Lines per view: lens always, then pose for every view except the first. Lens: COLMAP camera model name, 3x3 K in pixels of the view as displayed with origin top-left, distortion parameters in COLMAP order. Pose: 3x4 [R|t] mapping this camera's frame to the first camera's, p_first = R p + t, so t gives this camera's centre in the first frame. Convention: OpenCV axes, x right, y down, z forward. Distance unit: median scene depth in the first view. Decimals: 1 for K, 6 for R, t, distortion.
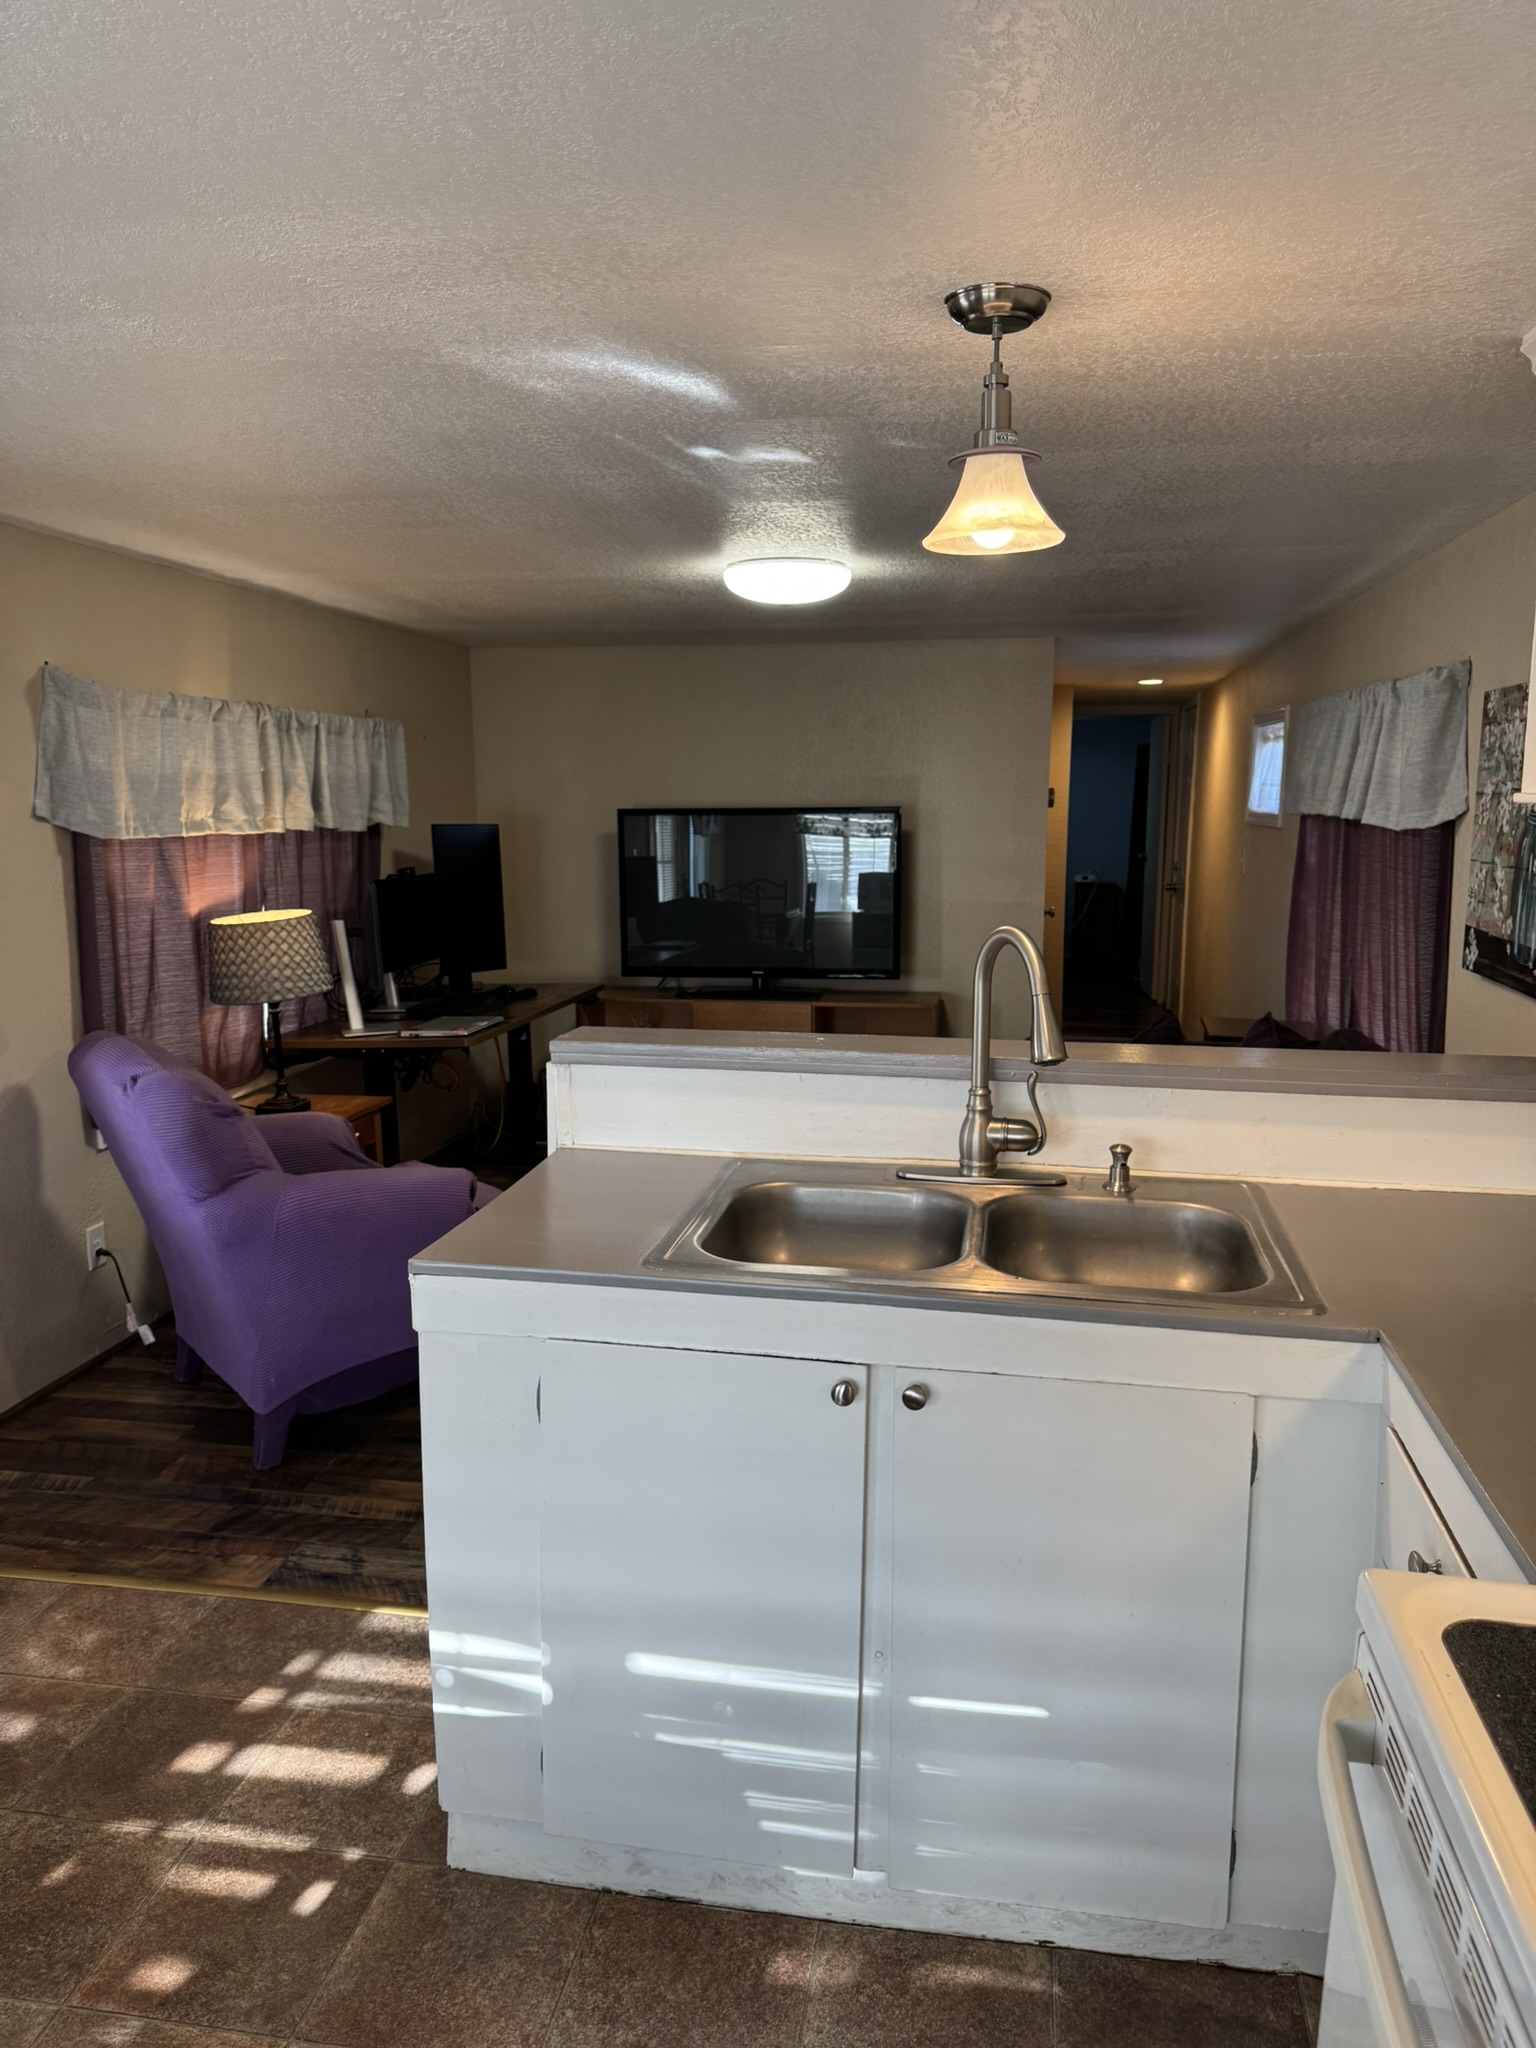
lens RADIAL K [[1434.1, 0, 768.0], [0, 1434.1, 1024.0], [0, 0, 1]] dist [0.022762, 0.000574]
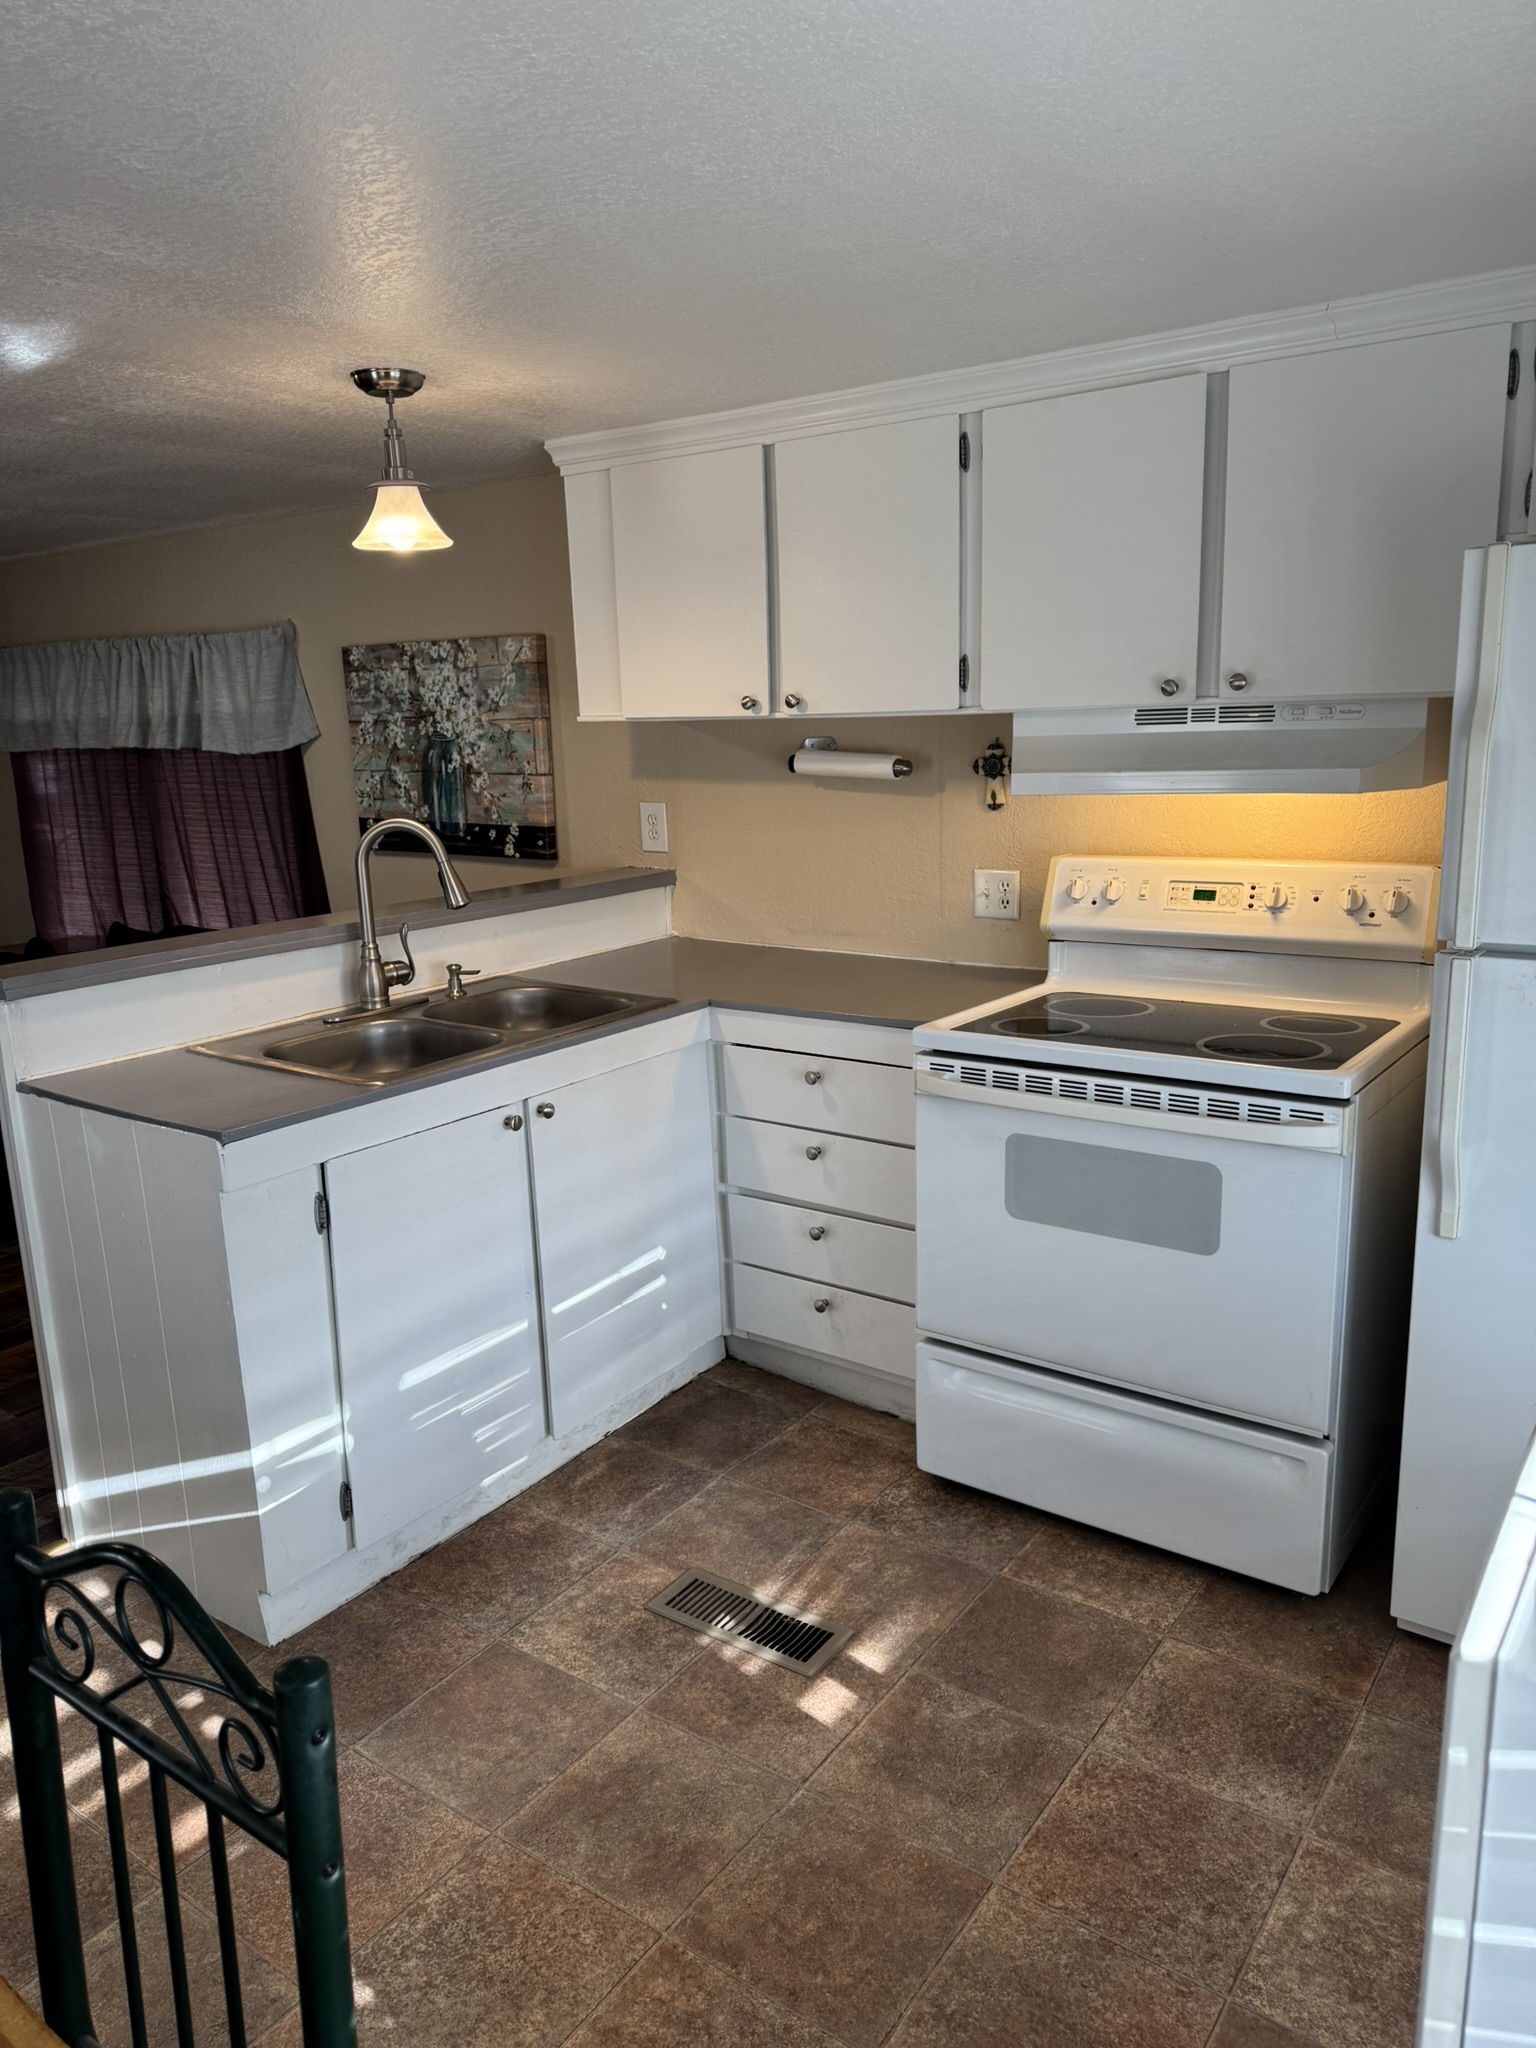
lens RADIAL K [[1434.1, 0, 768.0], [0, 1434.1, 1024.0], [0, 0, 1]] dist [0.022762, 0.000574]
pose [[0.441622, -0.208753, 0.872578, -0.891563], [0.172660, 0.974151, 0.145668, -0.013879], [-0.880431, 0.086330, 0.466249, 0.044679]]
